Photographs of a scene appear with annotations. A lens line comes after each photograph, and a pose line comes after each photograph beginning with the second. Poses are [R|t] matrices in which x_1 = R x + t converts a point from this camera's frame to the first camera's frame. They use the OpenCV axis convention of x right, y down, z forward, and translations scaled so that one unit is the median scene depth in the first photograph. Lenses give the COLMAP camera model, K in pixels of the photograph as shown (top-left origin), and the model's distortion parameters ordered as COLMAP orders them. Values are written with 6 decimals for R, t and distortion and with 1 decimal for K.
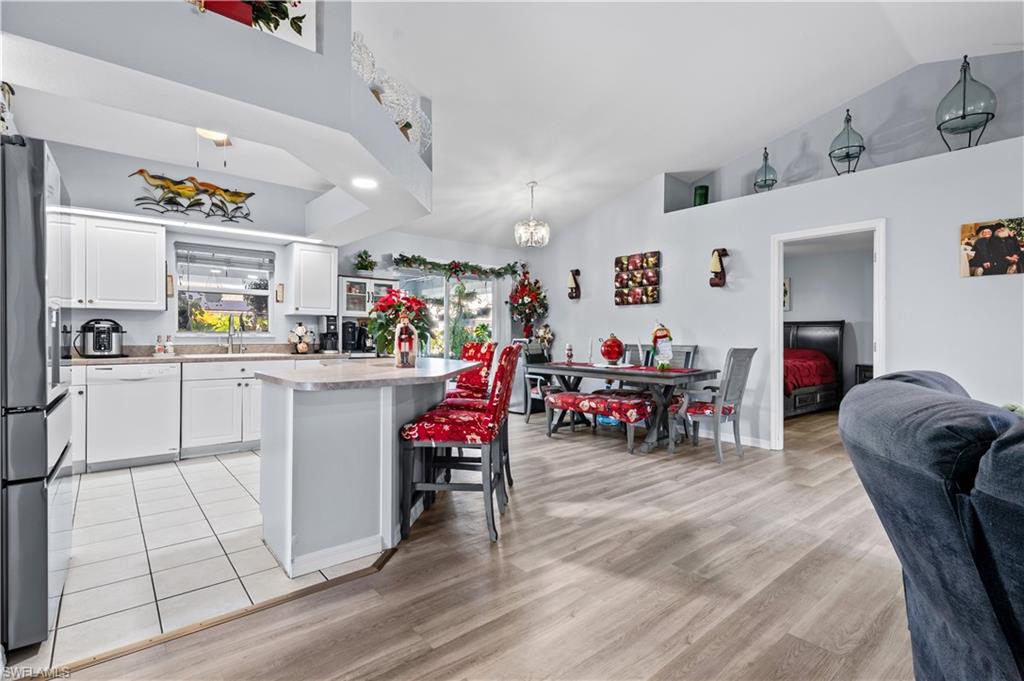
lens RADIAL K [[490.5, 0, 528.4], [0, 490.5, 337.1], [0, 0, 1]] dist [0.019137, -0.002267]
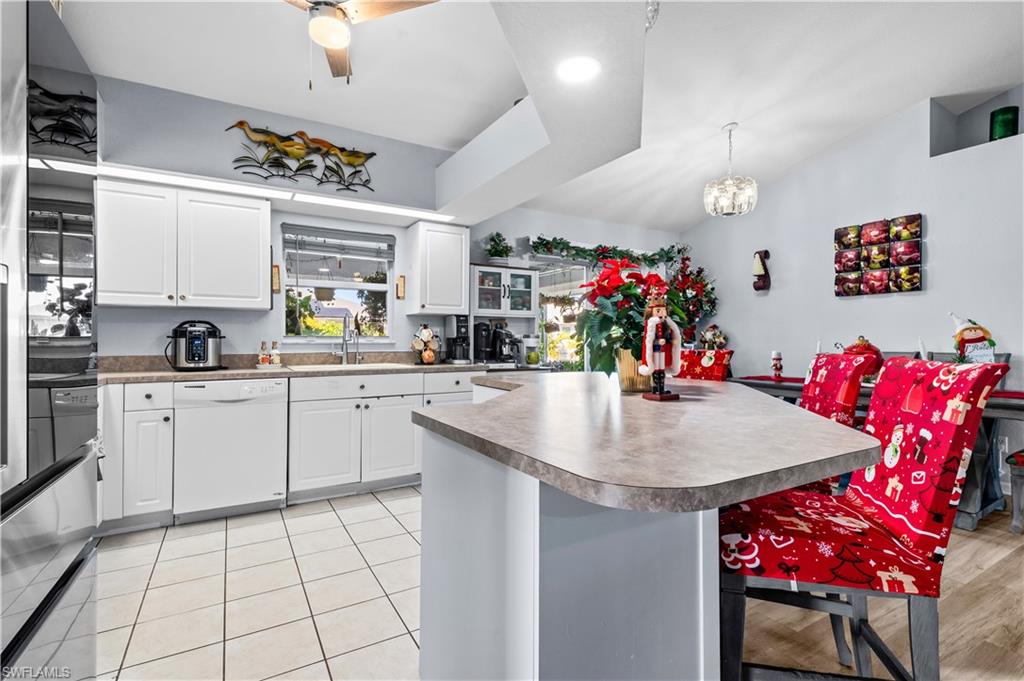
lens RADIAL K [[490.5, 0, 521.2], [0, 490.5, 335.9], [0, 0, 1]] dist [0.019137, -0.002267]
pose [[0.984844, -0.006270, -0.173329, -0.210537], [0.004203, 0.999916, -0.012288, -0.000779], [0.173392, 0.011373, 0.984787, 0.305422]]
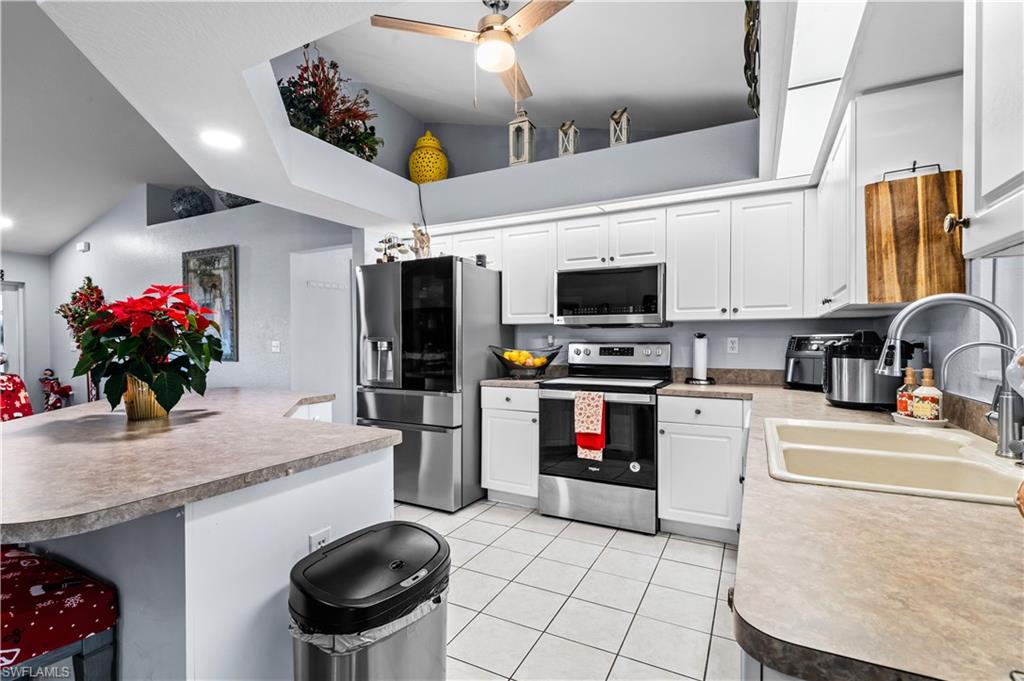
lens RADIAL K [[490.5, 0, 519.4], [0, 490.5, 344.7], [0, 0, 1]] dist [0.019137, -0.002267]
pose [[-0.925131, 0.002196, -0.379642, -0.307693], [-0.001027, 0.999965, 0.008288, -0.022442], [0.379647, 0.008057, -0.925096, 1.244235]]
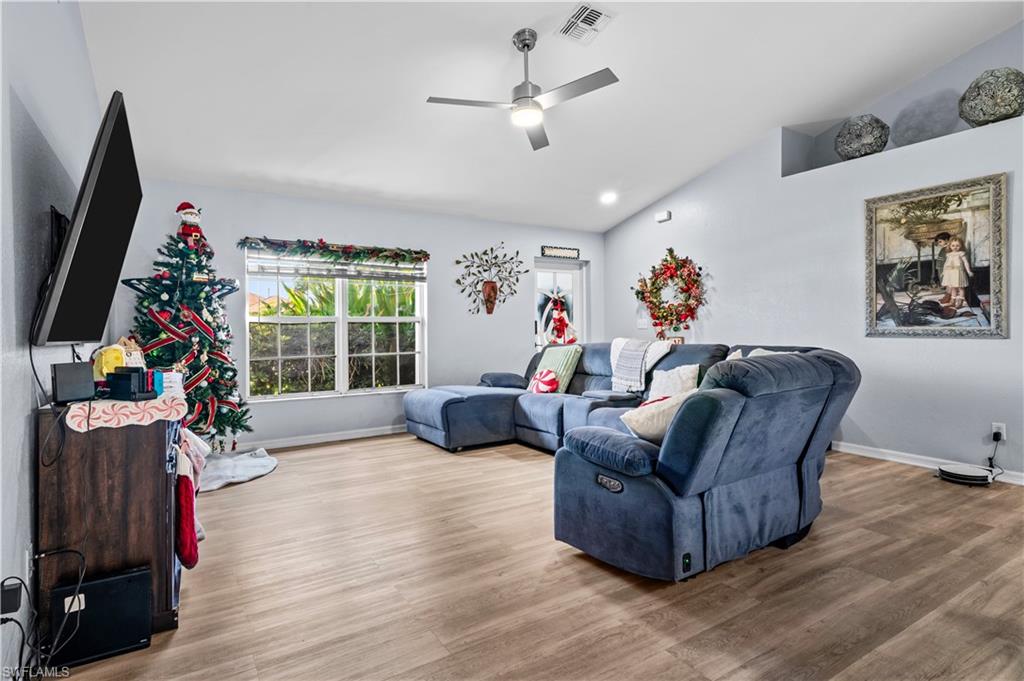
lens RADIAL K [[555.7, 0, 521.7], [0, 555.7, 328.2], [0, 0, 1]] dist [0.019445, -0.004500]
pose [[-0.990570, 0.006618, 0.136845, 0.480410], [0.007078, 0.999971, 0.002877, 0.000751], [-0.136822, 0.003819, -0.990588, 0.970581]]
